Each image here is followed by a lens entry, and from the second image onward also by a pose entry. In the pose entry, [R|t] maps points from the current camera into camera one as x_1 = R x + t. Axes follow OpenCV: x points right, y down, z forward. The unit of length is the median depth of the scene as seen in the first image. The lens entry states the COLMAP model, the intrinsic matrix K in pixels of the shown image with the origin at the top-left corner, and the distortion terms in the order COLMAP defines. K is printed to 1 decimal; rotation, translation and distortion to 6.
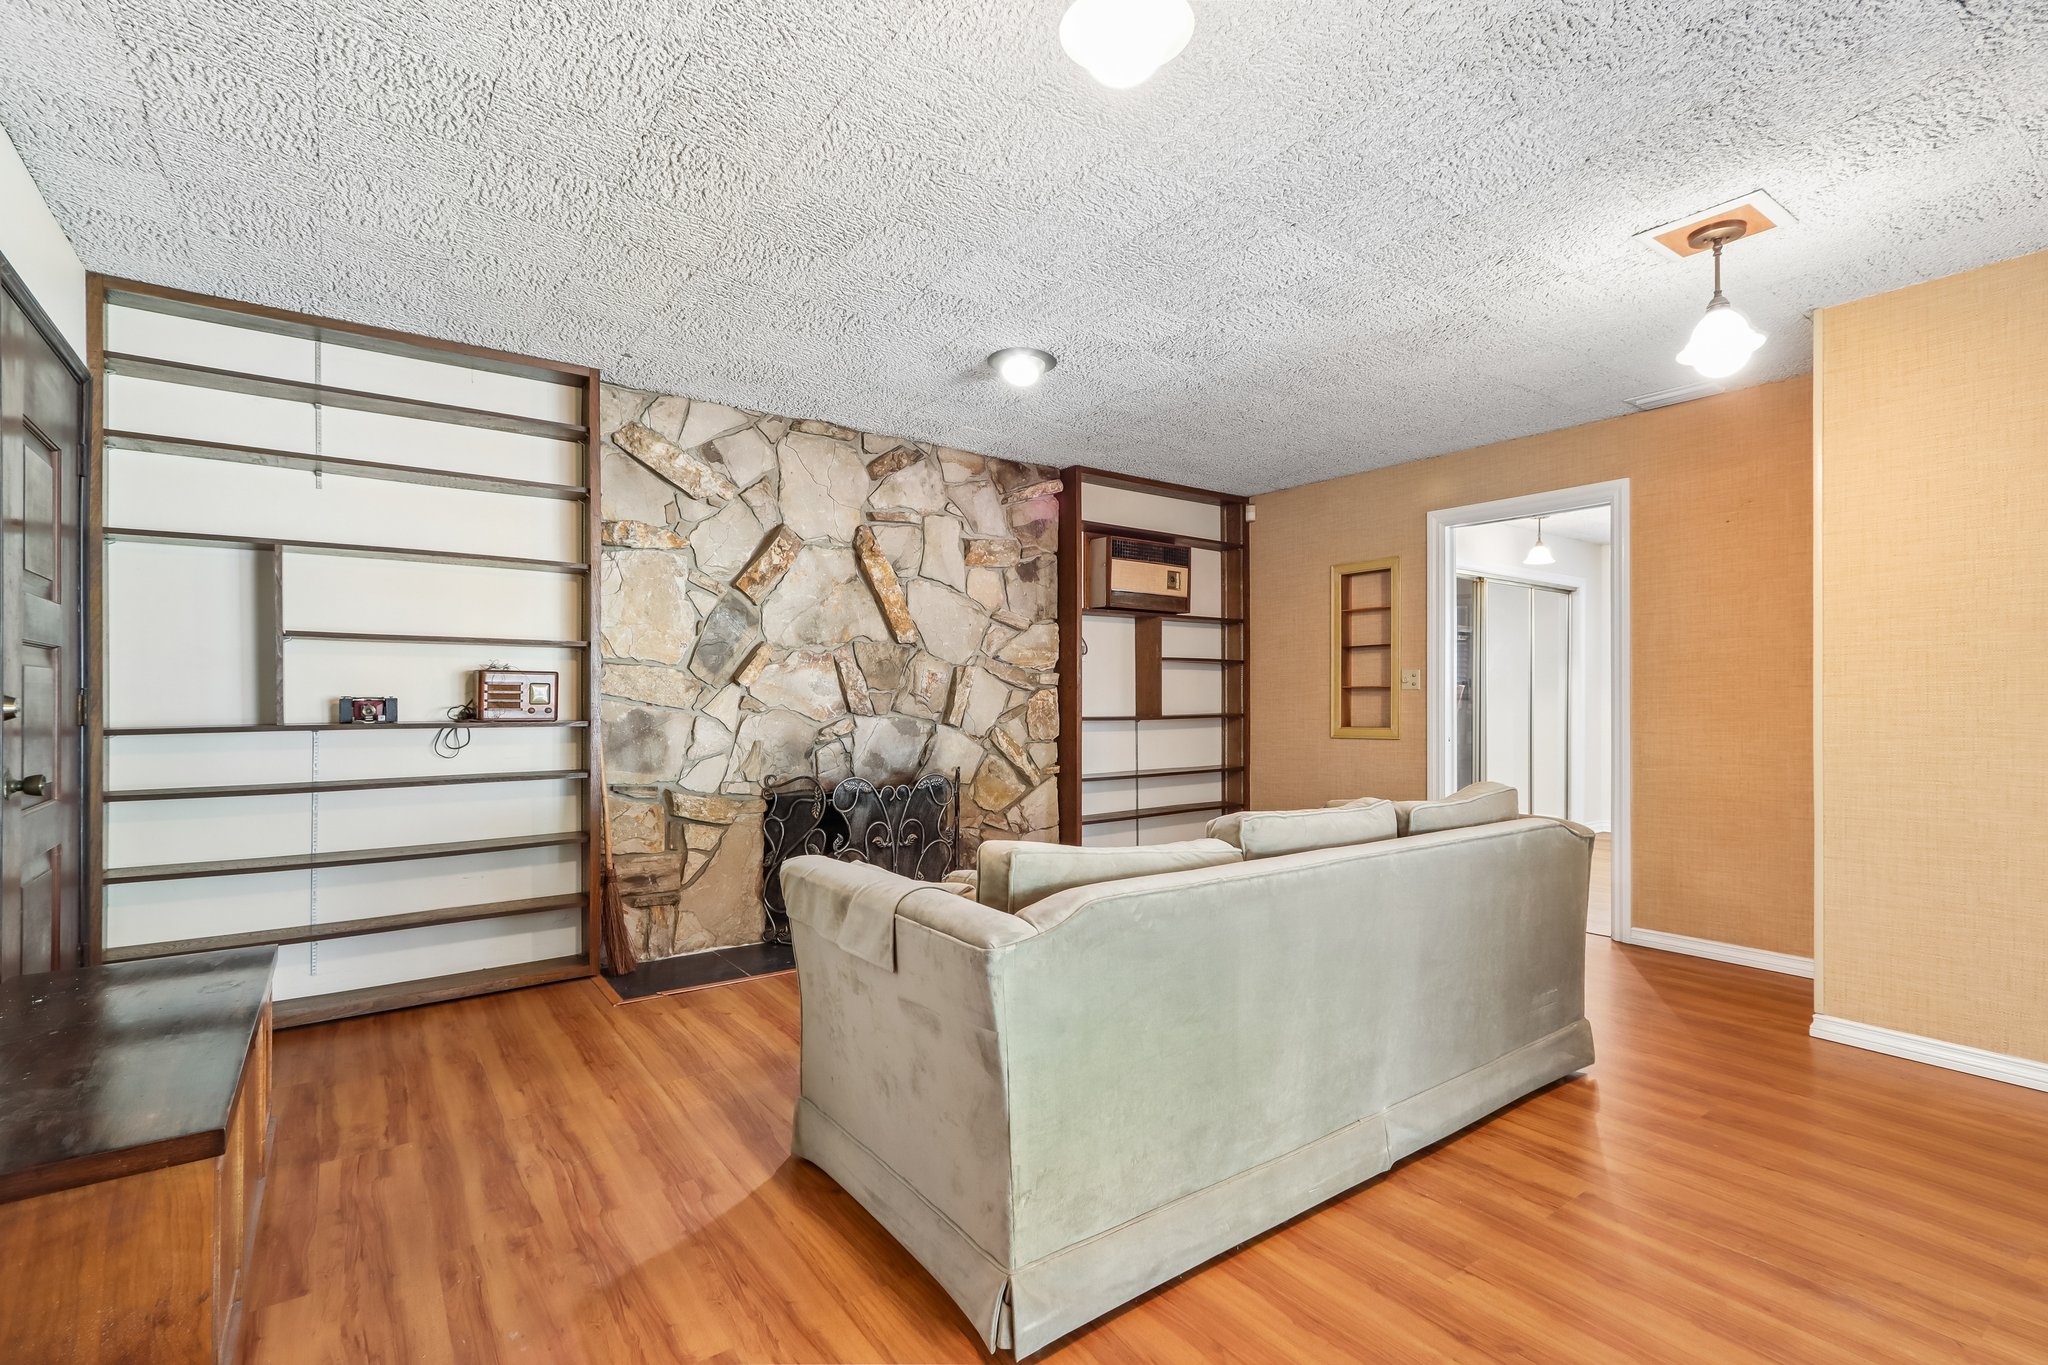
lens RADIAL K [[937.5, 0, 1020.8], [0, 937.5, 689.9], [0, 0, 1]] dist [0.004460, 0.001337]
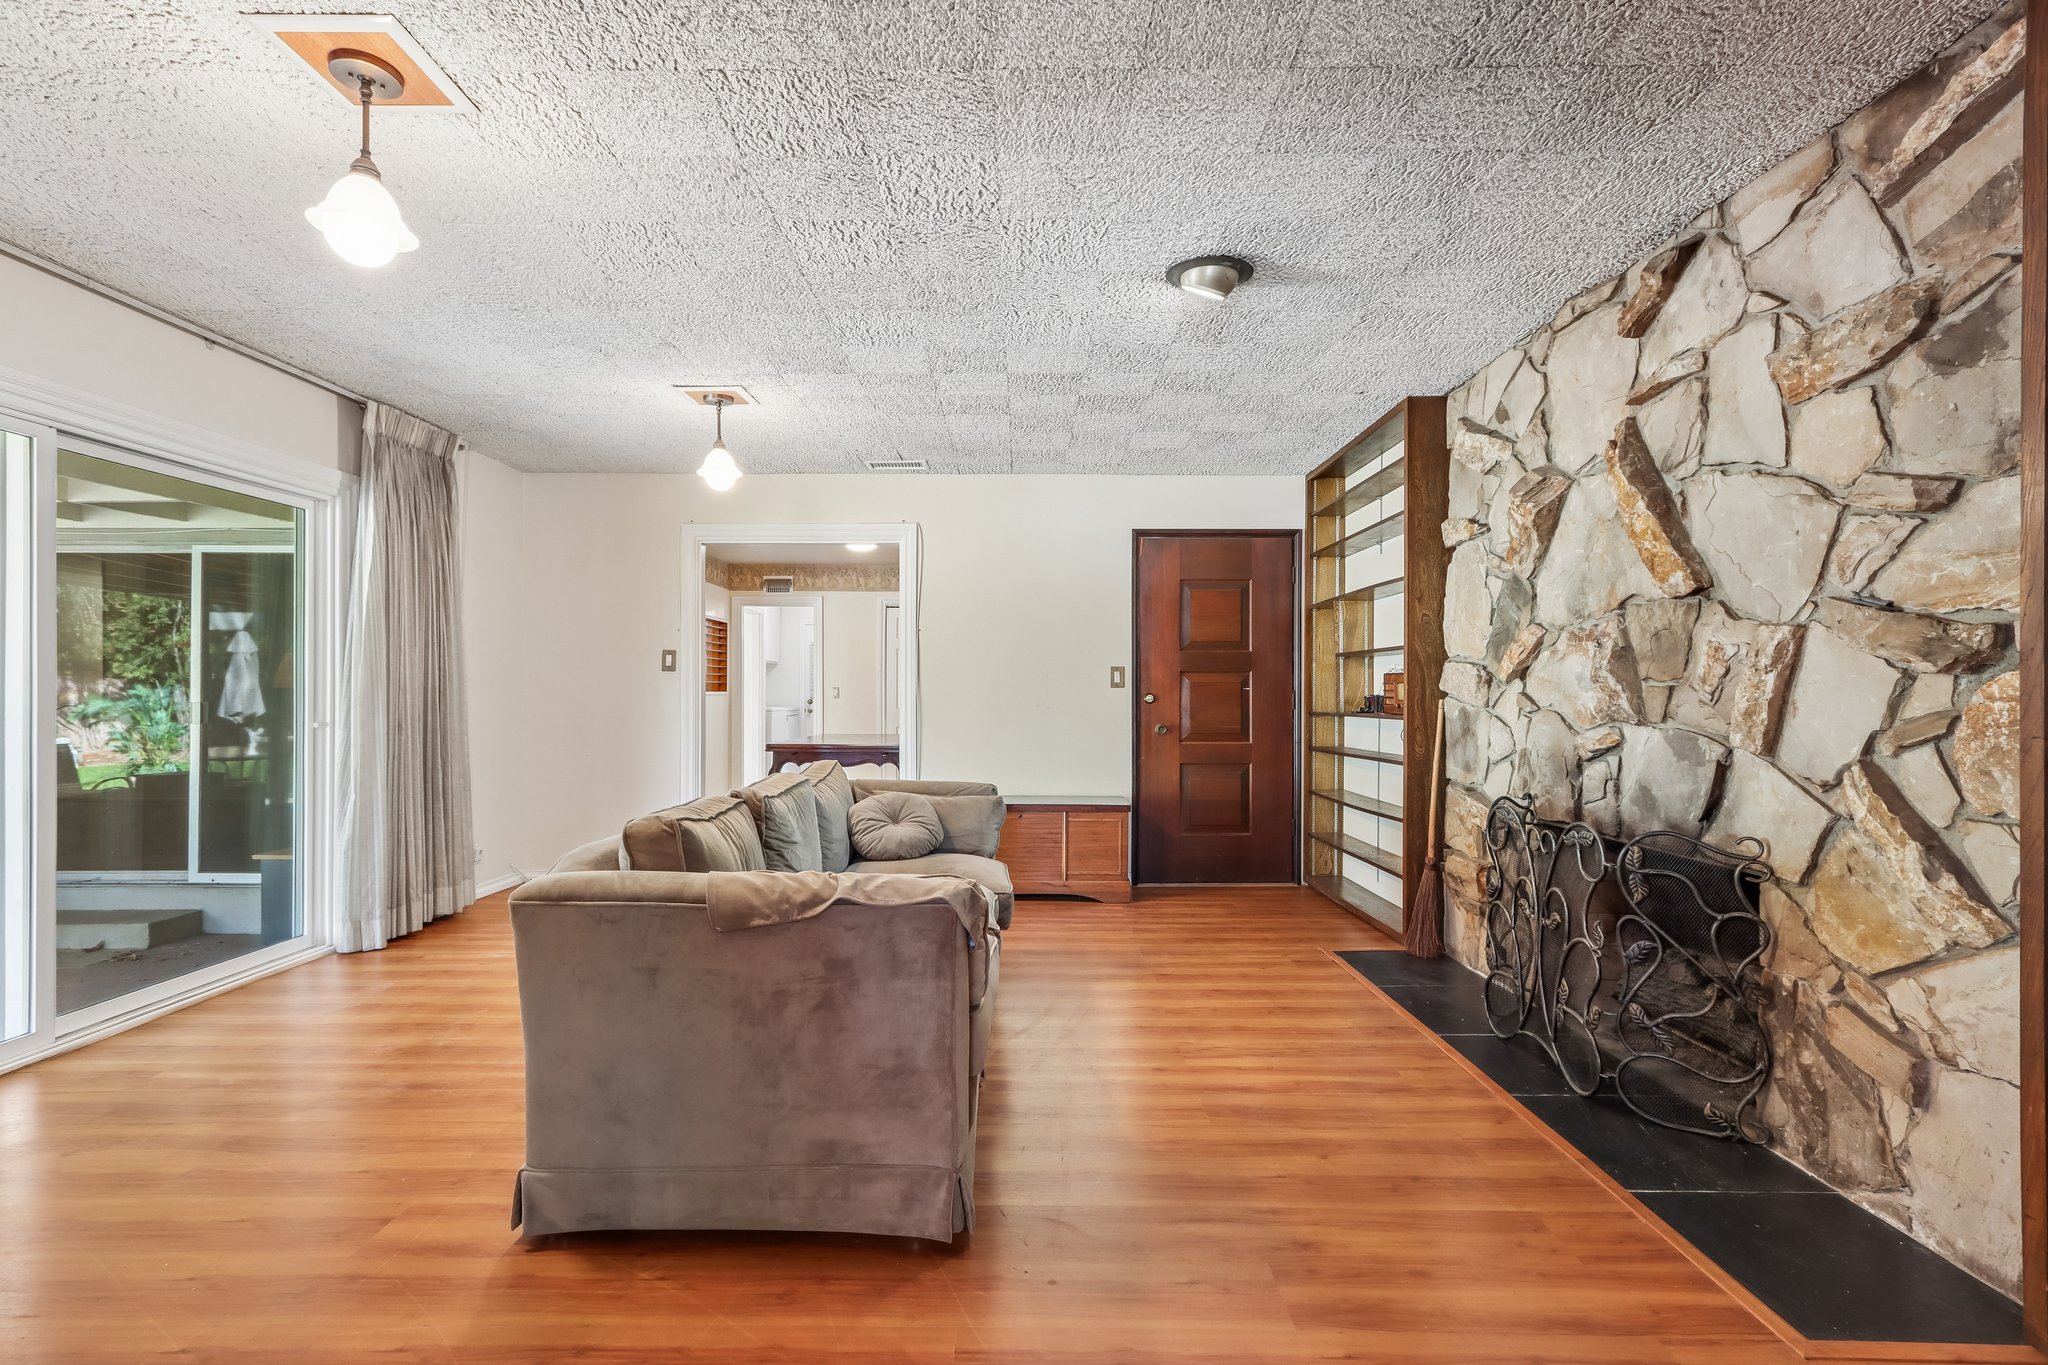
lens RADIAL K [[937.5, 0, 1016.9], [0, 937.5, 695.2], [0, 0, 1]] dist [0.004460, 0.001337]
pose [[-0.600145, -0.001897, -0.799889, 0.556157], [0.003971, 0.999978, -0.005351, 0.010196], [0.799881, -0.006388, -0.600124, 1.009273]]
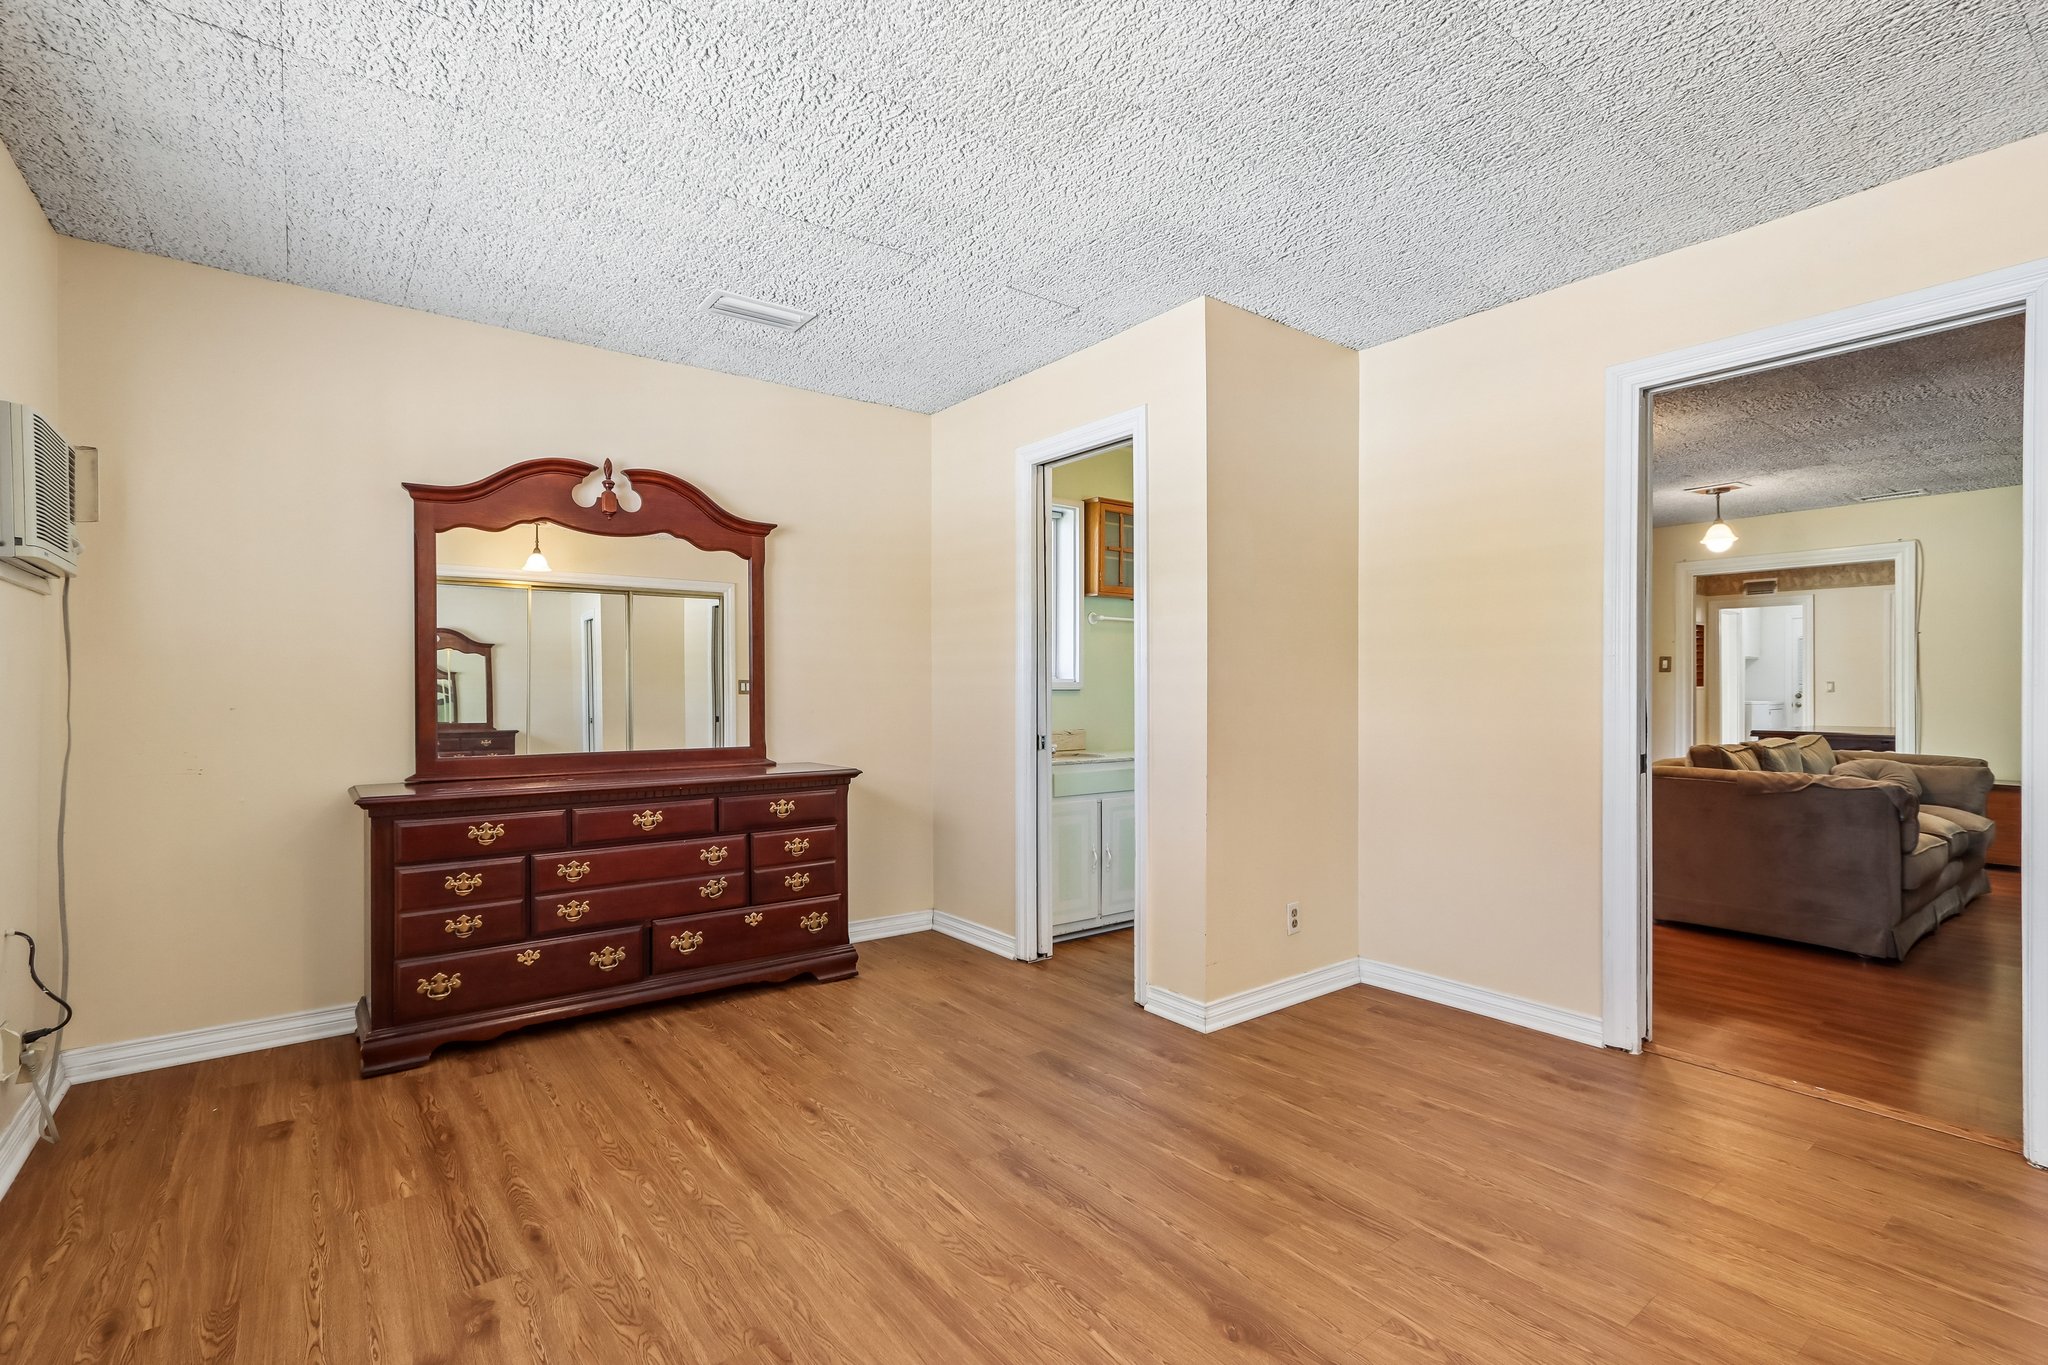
lens RADIAL K [[937.5, 0, 1017.8], [0, 937.5, 690.5], [0, 0, 1]] dist [0.004460, 0.001337]
pose [[-0.999863, 0.001255, -0.016477, 1.025654], [0.001377, 0.999971, -0.007433, 0.014282], [0.016467, -0.007455, -0.999837, 1.560660]]
